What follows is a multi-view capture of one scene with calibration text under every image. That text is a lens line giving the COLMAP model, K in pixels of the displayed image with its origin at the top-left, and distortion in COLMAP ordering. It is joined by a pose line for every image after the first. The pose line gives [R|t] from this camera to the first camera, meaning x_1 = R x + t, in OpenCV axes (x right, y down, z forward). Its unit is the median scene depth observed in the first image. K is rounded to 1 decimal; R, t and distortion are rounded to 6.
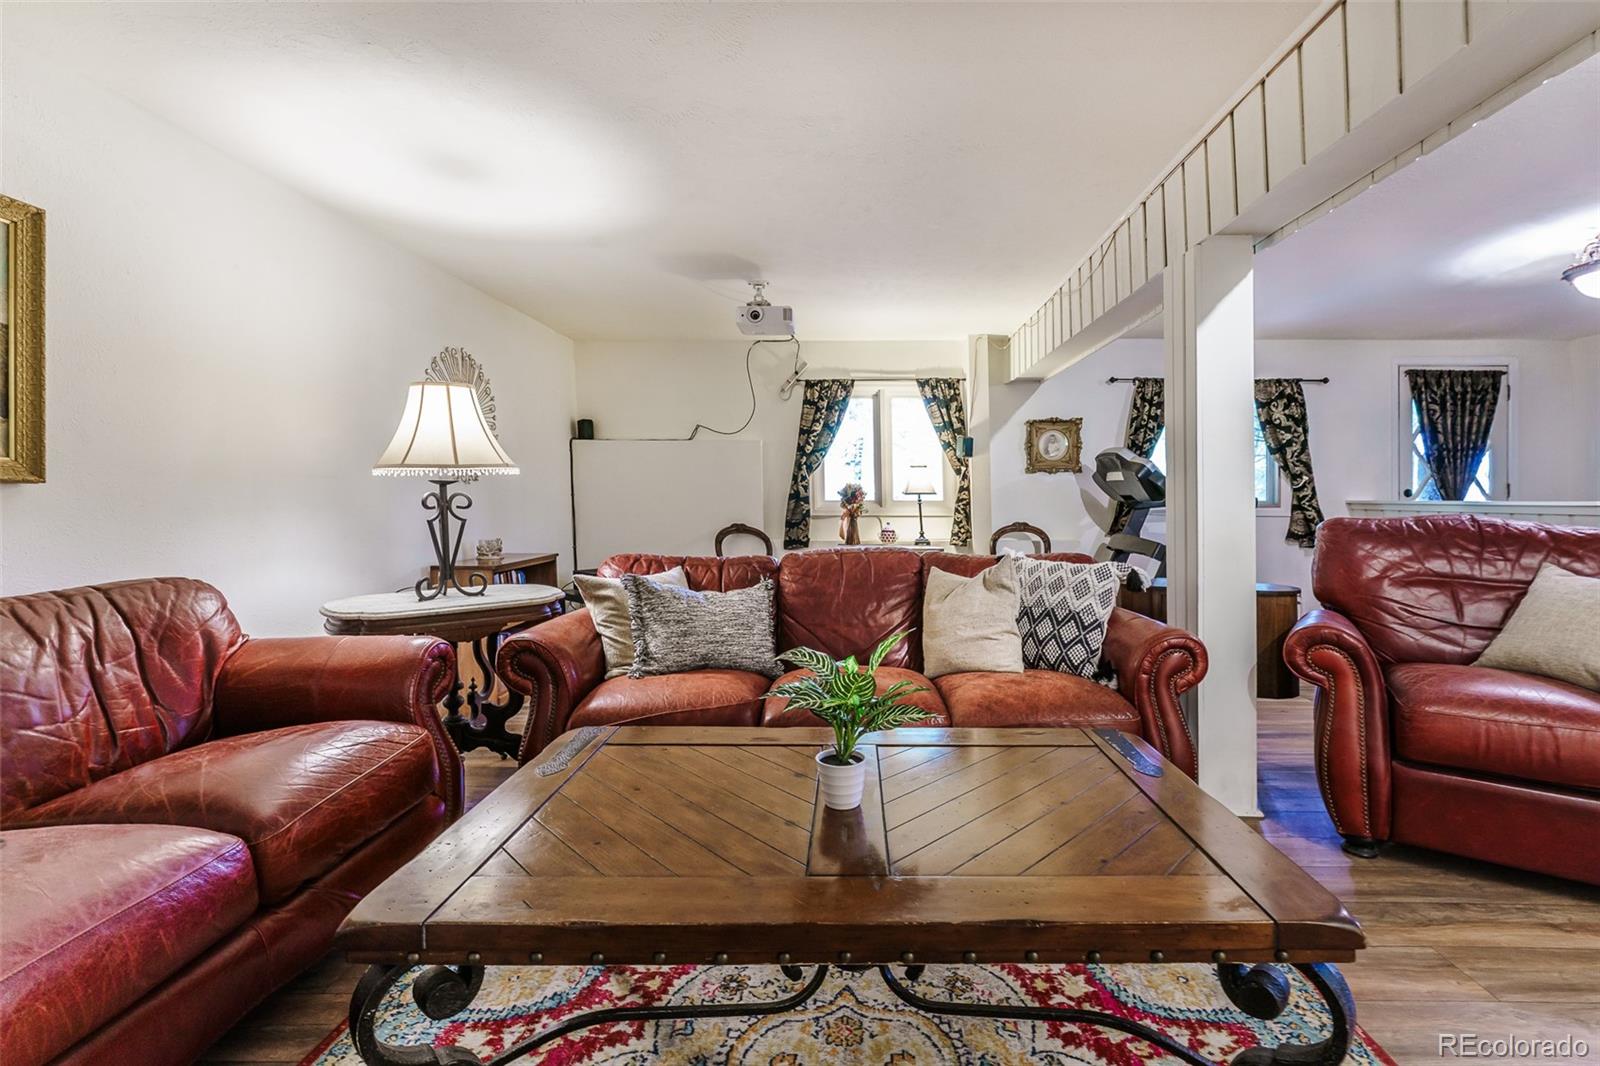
lens RADIAL K [[655.3, 0, 796.5], [0, 655.3, 521.3], [0, 0, 1]] dist [0.000391, 0.000054]
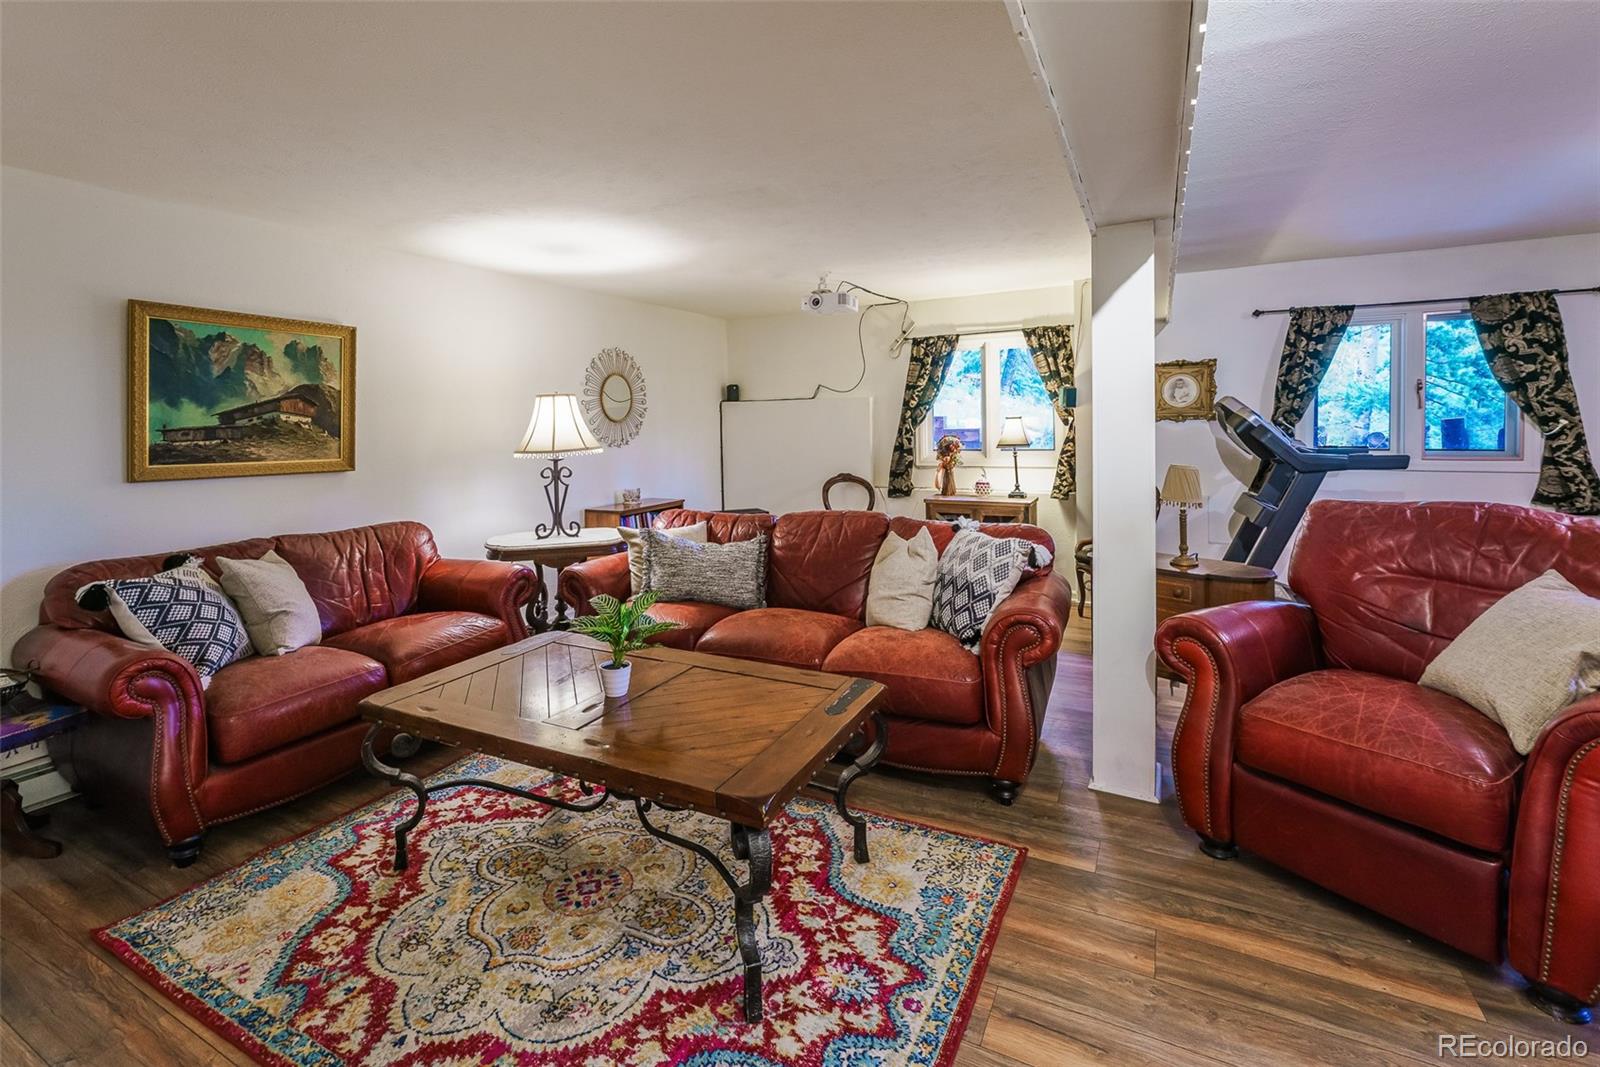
lens RADIAL K [[703.1, 0, 808.8], [0, 703.1, 426.3], [0, 0, 1]] dist [-0.002502, -0.000817]
pose [[0.899682, -0.012689, -0.436362, 0.375795], [0.006916, 0.999866, -0.014815, -0.059269], [0.436492, 0.010311, 0.899649, -0.106285]]
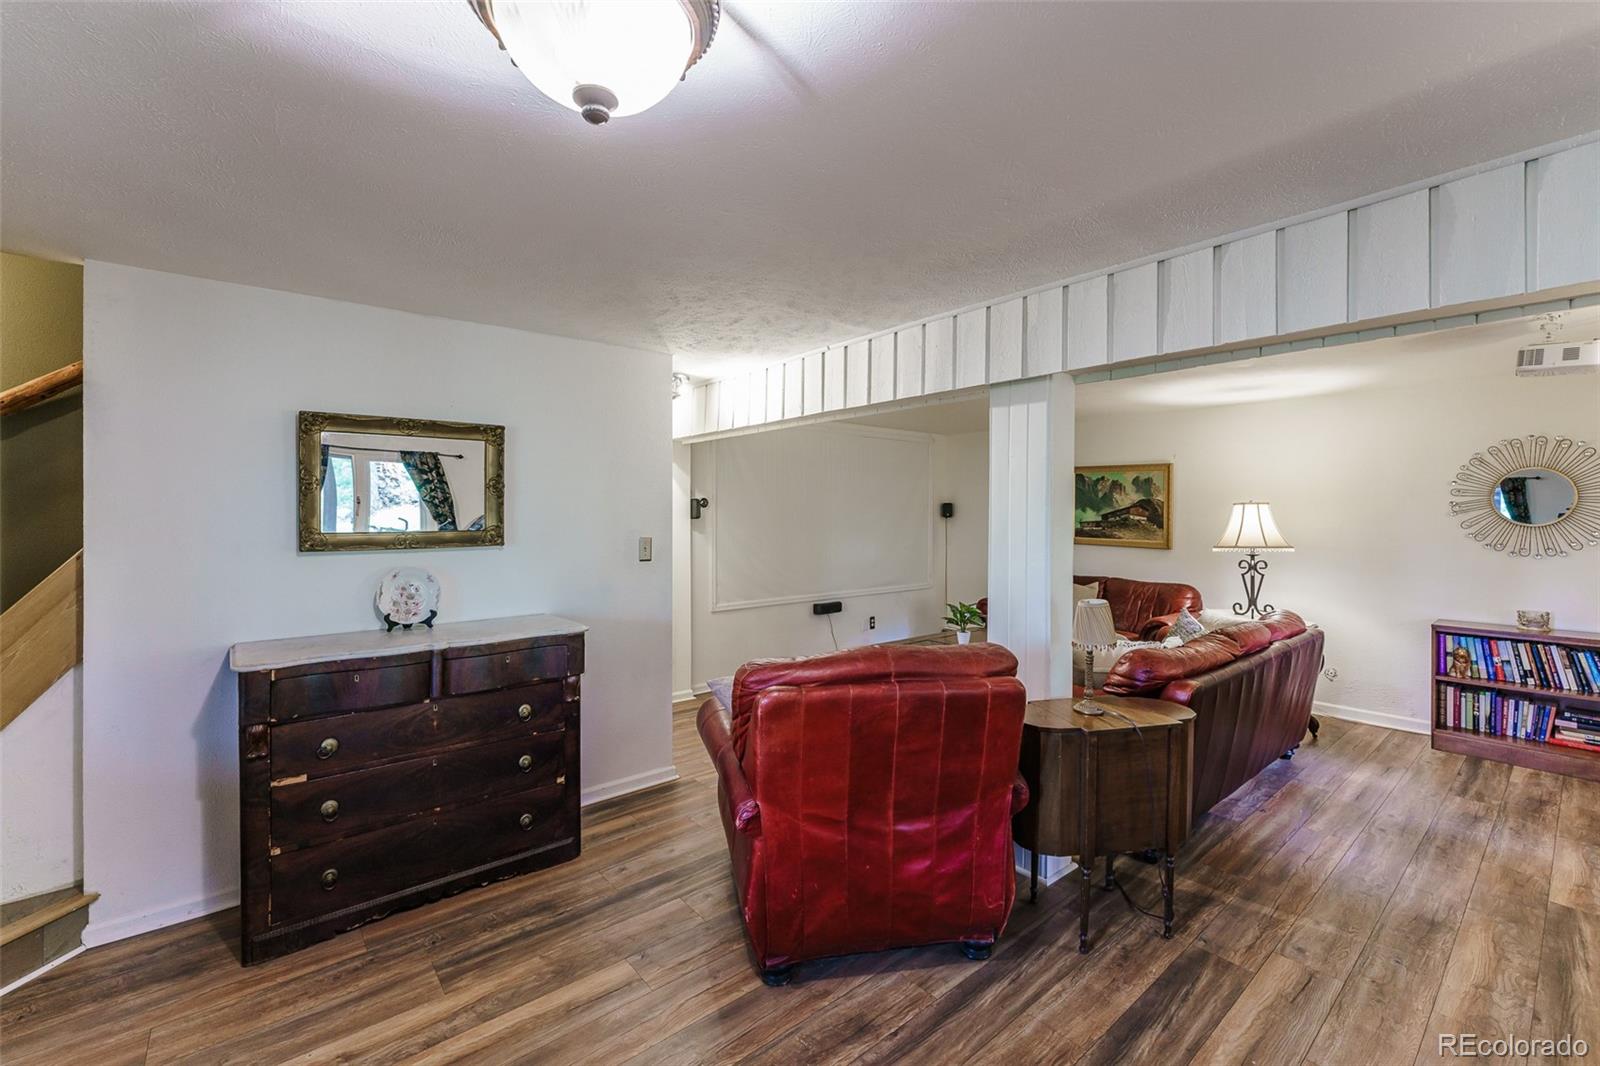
lens RADIAL K [[655.3, 0, 797.9], [0, 655.3, 519.2], [0, 0, 1]] dist [0.000391, 0.000054]
pose [[-0.762477, 0.006653, -0.646981, 0.902283], [-0.016009, 0.999447, 0.029144, -0.105624], [0.646817, 0.032580, -0.761949, 0.867579]]
